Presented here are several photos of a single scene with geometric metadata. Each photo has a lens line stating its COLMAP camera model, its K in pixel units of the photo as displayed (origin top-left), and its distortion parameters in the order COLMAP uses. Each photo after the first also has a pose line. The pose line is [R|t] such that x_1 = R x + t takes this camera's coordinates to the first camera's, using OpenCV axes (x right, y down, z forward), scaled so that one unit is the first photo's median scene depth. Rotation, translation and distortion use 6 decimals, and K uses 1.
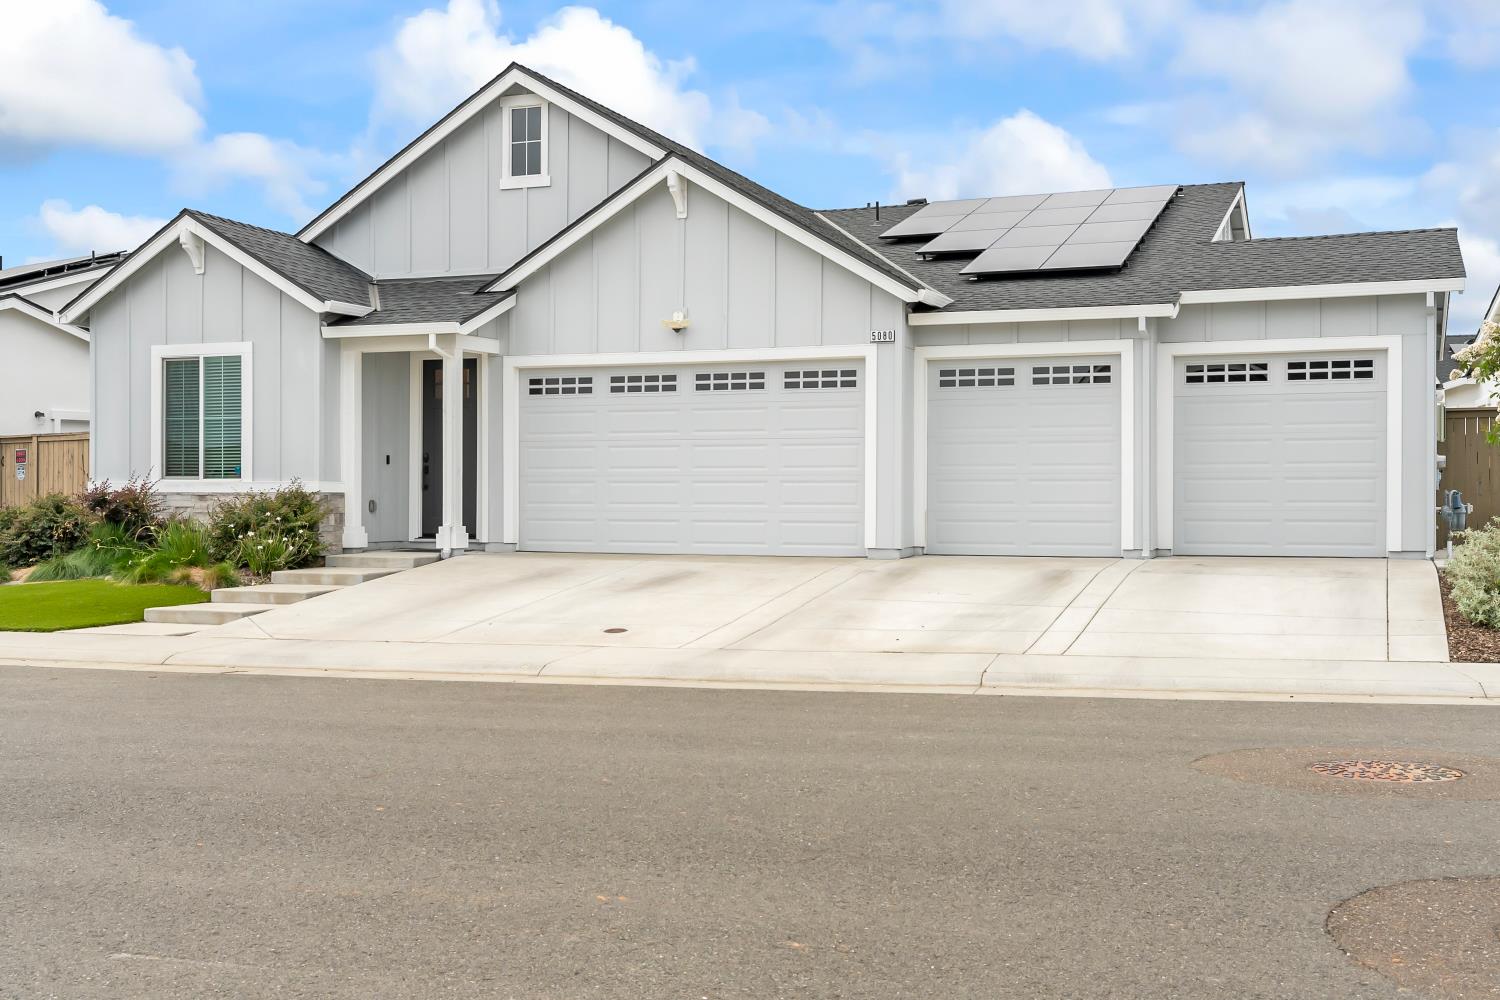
lens RADIAL K [[1770.7, 0, 749.0], [0, 1770.7, 497.6], [0, 0, 1]] dist [-0.029500, 0.000000]
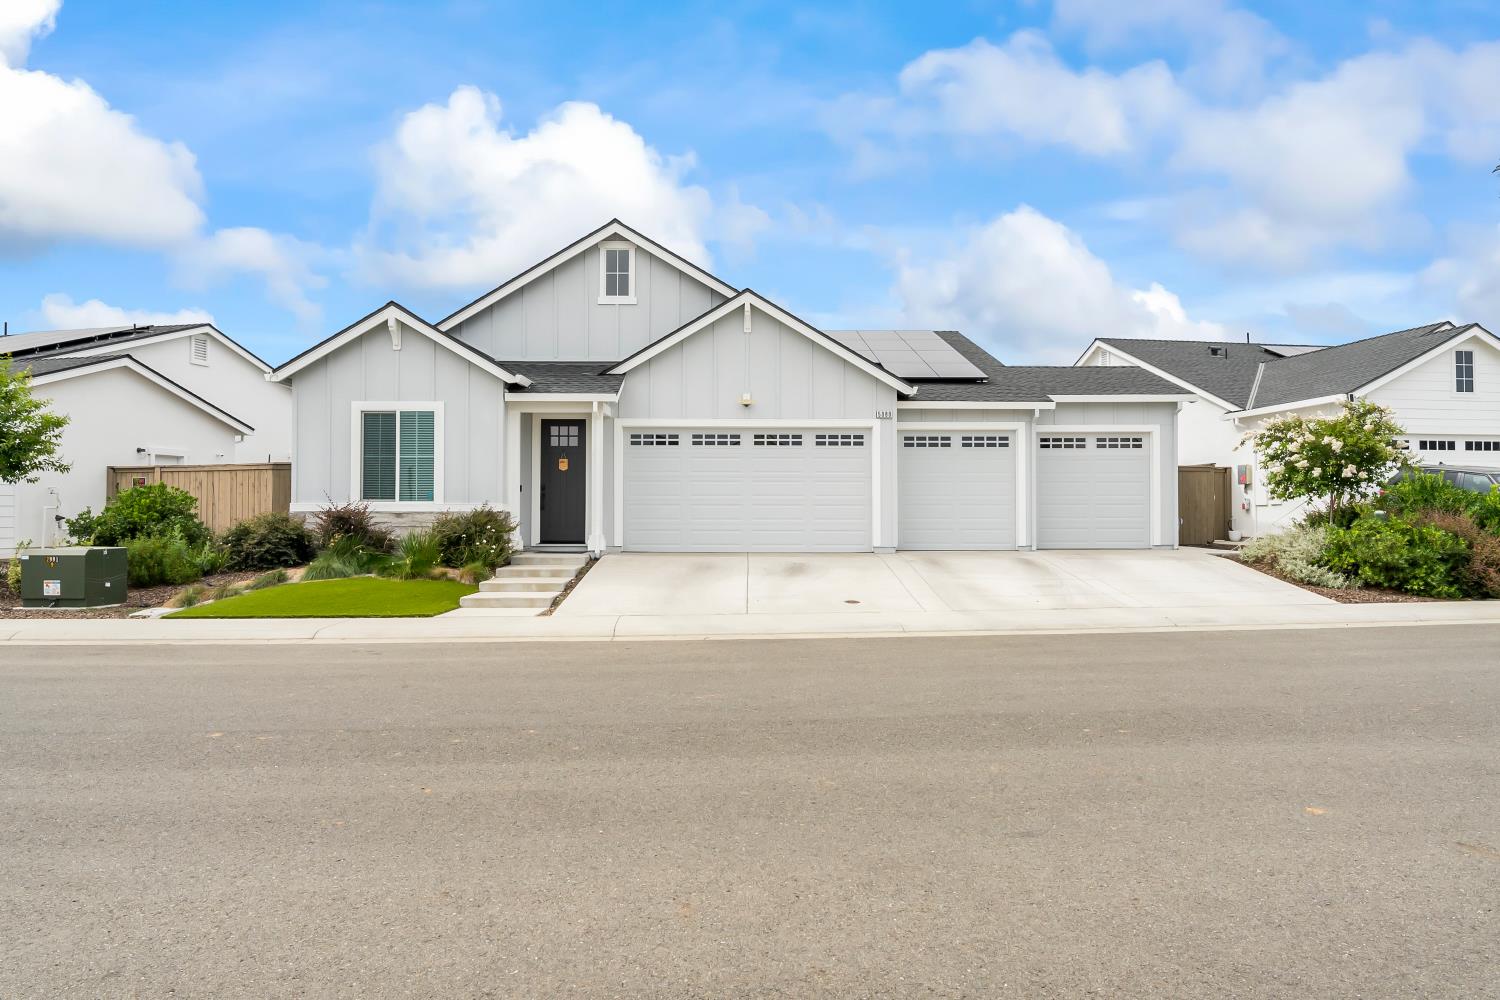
lens RADIAL K [[1117.2, 0, 759.8], [0, 1117.2, 501.5], [0, 0, 1]] dist [-0.020487, 0.003747]
pose [[0.915204, 0.004653, 0.402965, -0.409887], [0.000637, 0.999915, -0.012991, 0.000816], [-0.402991, 0.012146, 0.915123, 0.111103]]
